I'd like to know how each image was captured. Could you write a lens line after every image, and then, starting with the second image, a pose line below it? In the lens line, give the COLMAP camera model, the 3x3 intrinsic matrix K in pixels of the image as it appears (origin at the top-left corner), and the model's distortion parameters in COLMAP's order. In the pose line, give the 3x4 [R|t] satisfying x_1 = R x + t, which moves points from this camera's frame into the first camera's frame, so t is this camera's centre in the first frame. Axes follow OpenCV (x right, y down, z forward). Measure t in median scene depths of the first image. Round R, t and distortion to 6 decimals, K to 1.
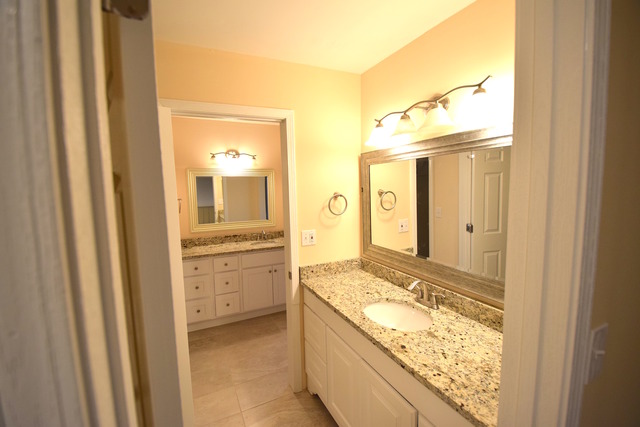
lens RADIAL K [[280.2, 0, 317.8], [0, 280.2, 211.6], [0, 0, 1]] dist [-0.020129, -0.000132]
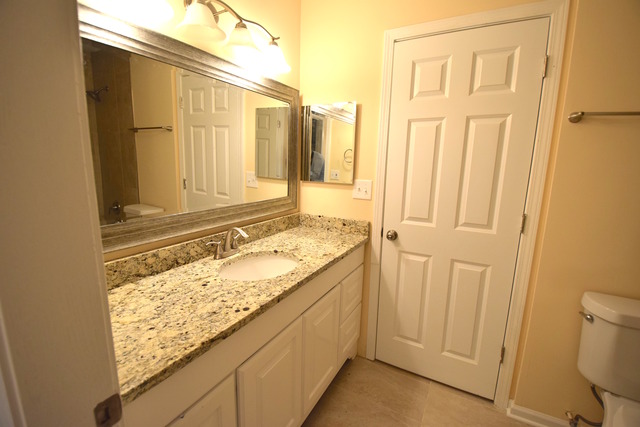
lens RADIAL K [[280.2, 0, 318.7], [0, 280.2, 211.1], [0, 0, 1]] dist [-0.020129, -0.000132]
pose [[-0.581460, -0.128808, 0.803314, -0.510296], [0.063923, 0.977102, 0.202944, 0.039254], [-0.811060, 0.169354, -0.559912, 1.346917]]
